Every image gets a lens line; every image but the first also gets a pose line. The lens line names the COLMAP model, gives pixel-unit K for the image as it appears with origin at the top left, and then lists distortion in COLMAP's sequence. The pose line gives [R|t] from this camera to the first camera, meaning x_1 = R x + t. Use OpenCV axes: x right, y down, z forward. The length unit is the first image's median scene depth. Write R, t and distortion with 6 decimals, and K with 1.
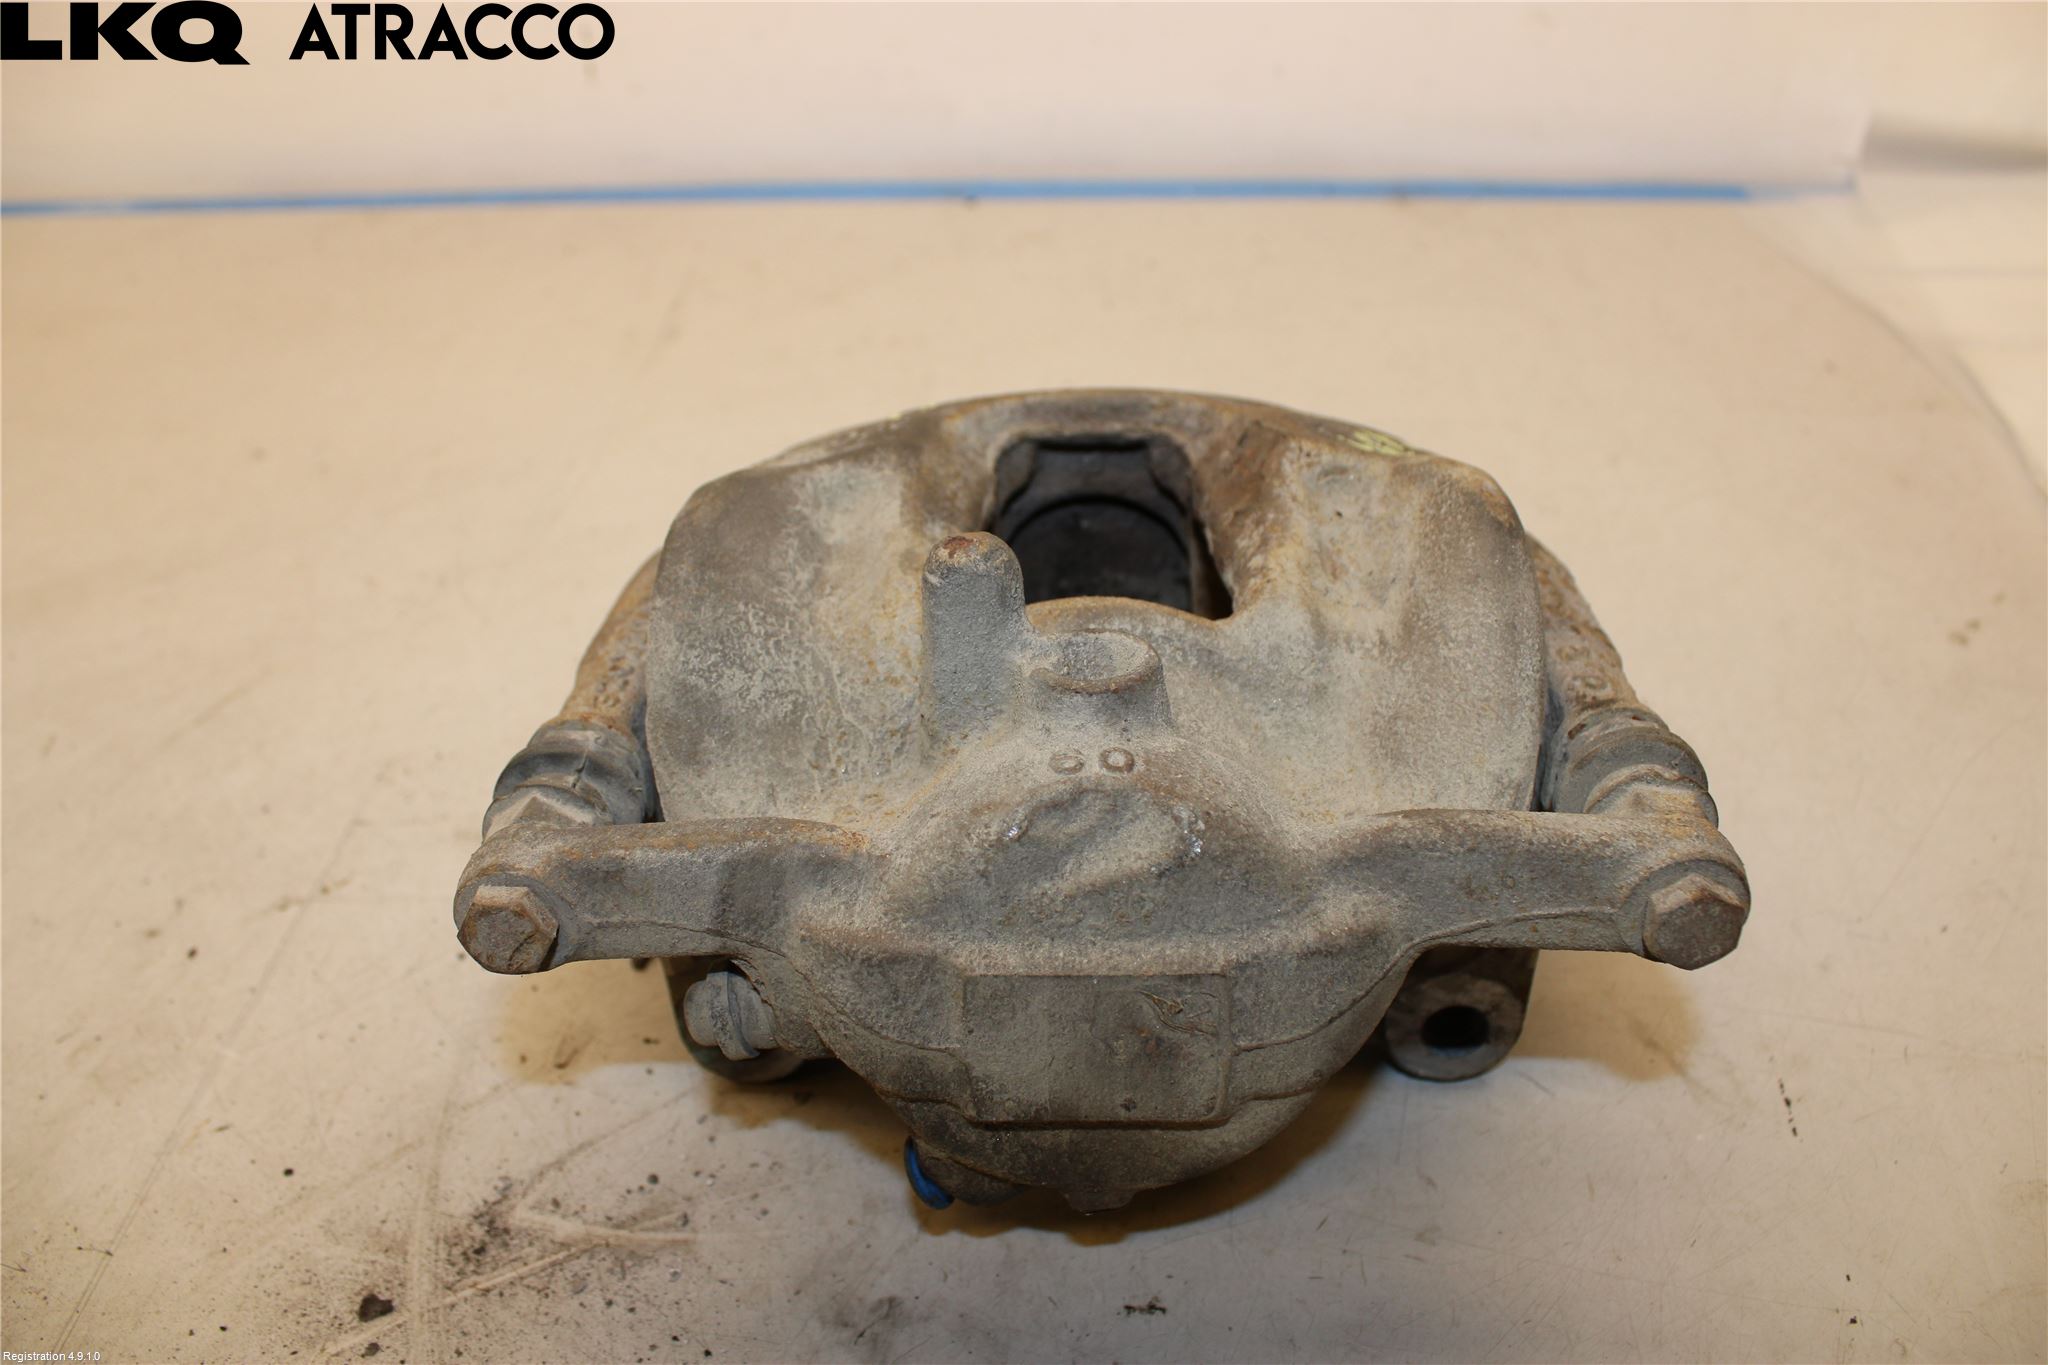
lens RADIAL K [[1714.2, 0, 1011.9], [0, 1714.2, 669.7], [0, 0, 1]] dist [-0.128172, 0.089117]
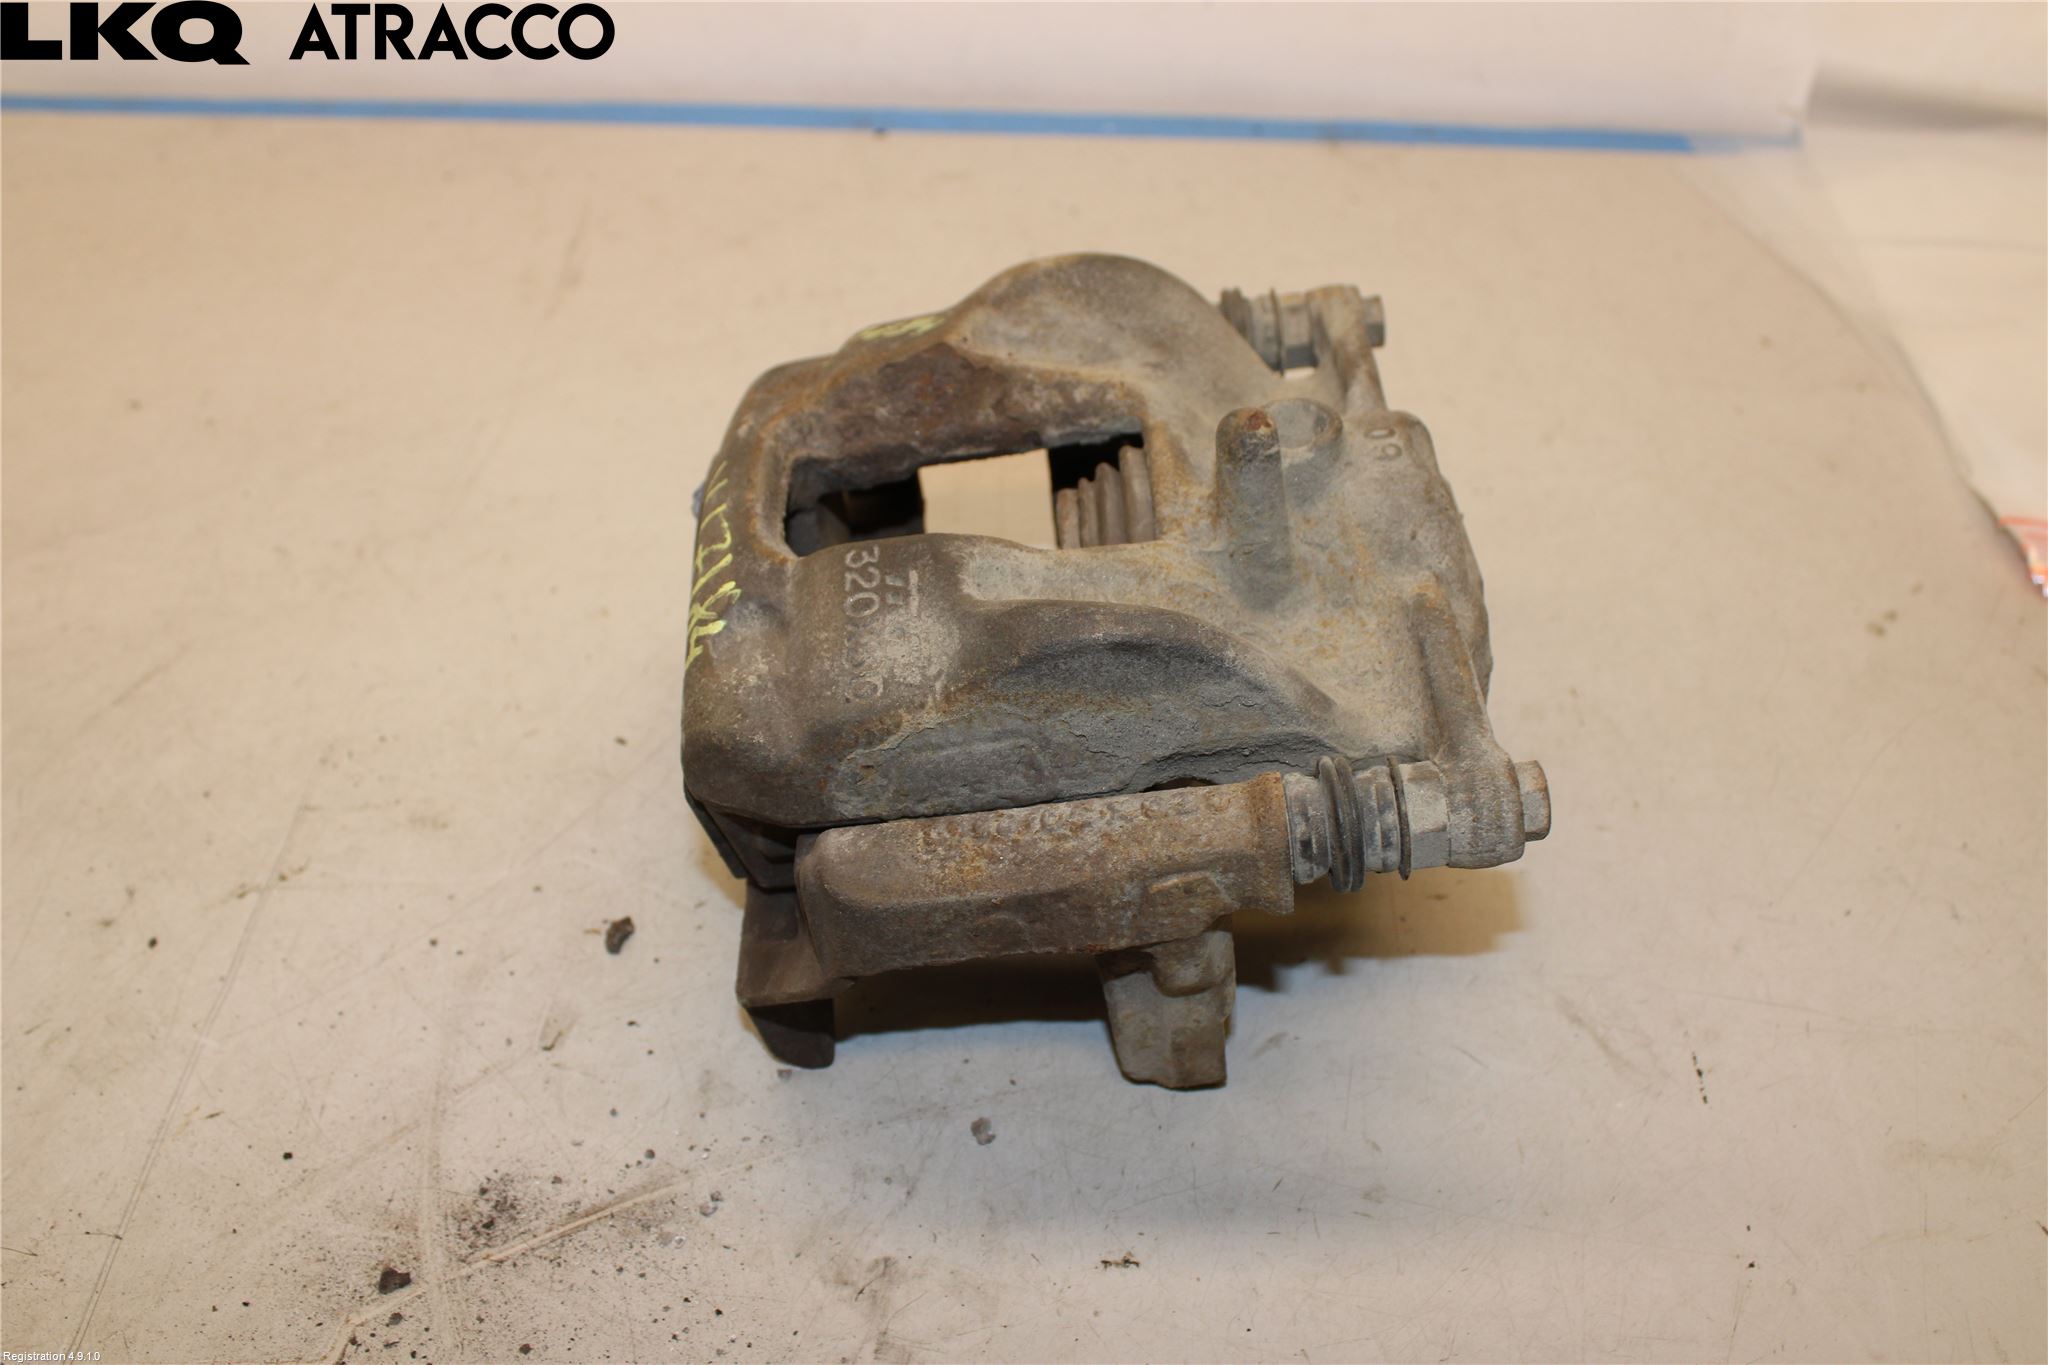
lens RADIAL K [[1999.3, 0, 1026.1], [0, 1999.3, 667.6], [0, 0, 1]] dist [-0.068975, 0.000000]
pose [[0.995626, 0.007122, 0.093156, -0.096987], [-0.010691, 0.999225, 0.037870, -0.050317], [-0.092814, -0.038701, 0.994931, -0.241557]]
